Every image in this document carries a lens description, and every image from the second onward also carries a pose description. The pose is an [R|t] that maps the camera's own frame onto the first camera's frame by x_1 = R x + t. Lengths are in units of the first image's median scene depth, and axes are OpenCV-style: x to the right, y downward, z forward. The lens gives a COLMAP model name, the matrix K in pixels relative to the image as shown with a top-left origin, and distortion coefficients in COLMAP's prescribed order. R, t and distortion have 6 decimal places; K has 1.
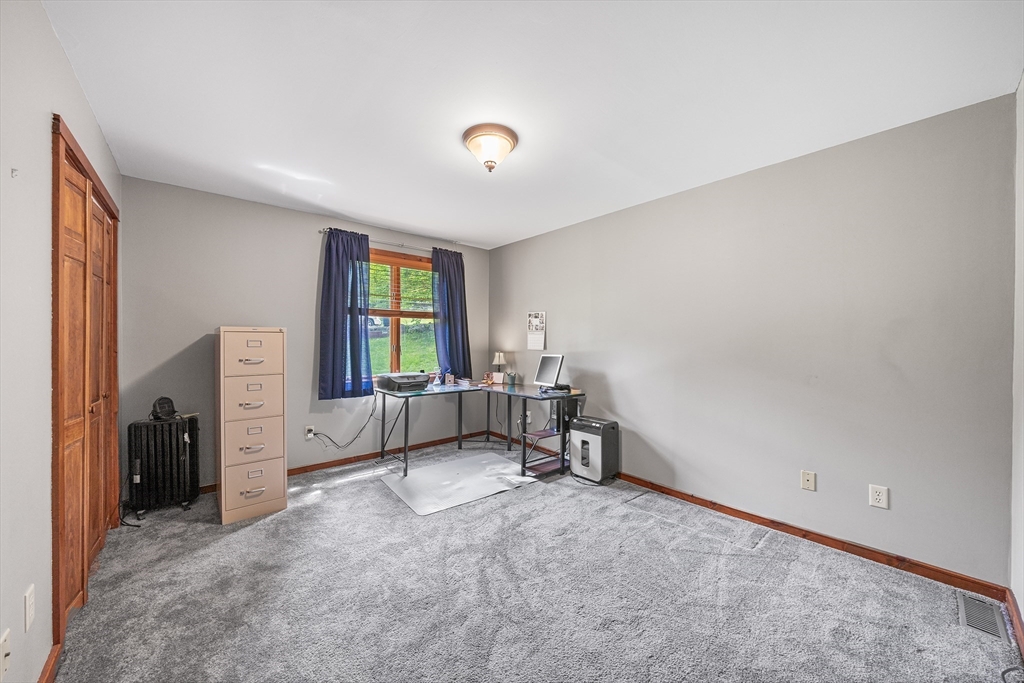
lens RADIAL K [[365.7, 0, 504.9], [0, 365.7, 342.6], [0, 0, 1]] dist [-0.001031, -0.000160]
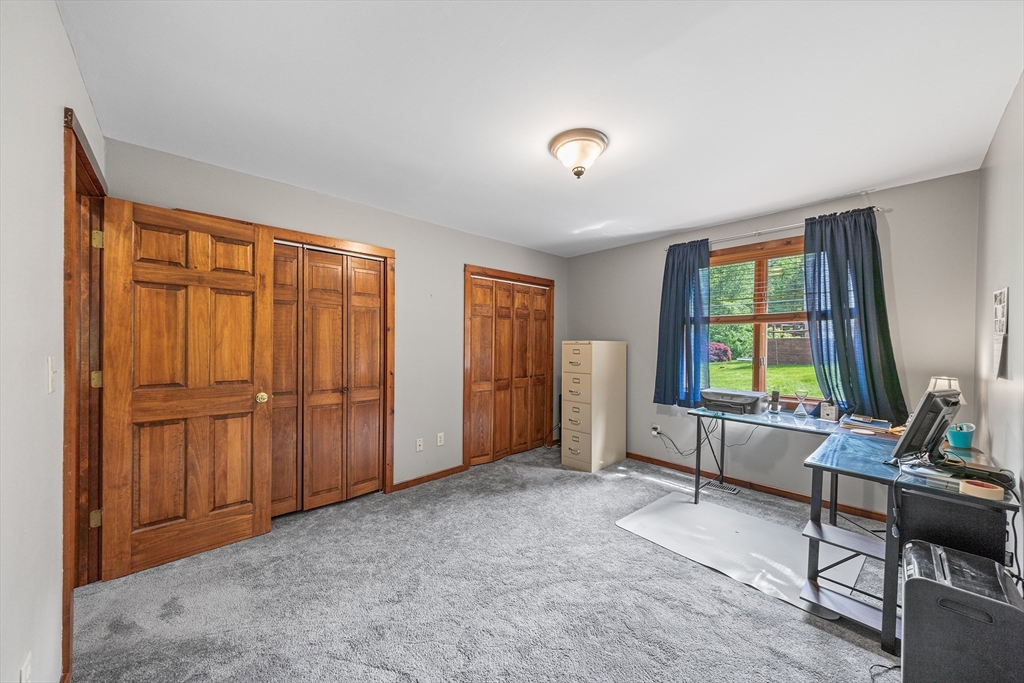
lens RADIAL K [[357.6, 0, 510.5], [0, 357.6, 343.7], [0, 0, 1]] dist [0.011272, -0.007524]
pose [[0.050466, -0.004976, -0.998713, 0.565217], [-0.012363, 0.999908, -0.005607, -0.012664], [0.998649, 0.012630, 0.050400, 0.490369]]
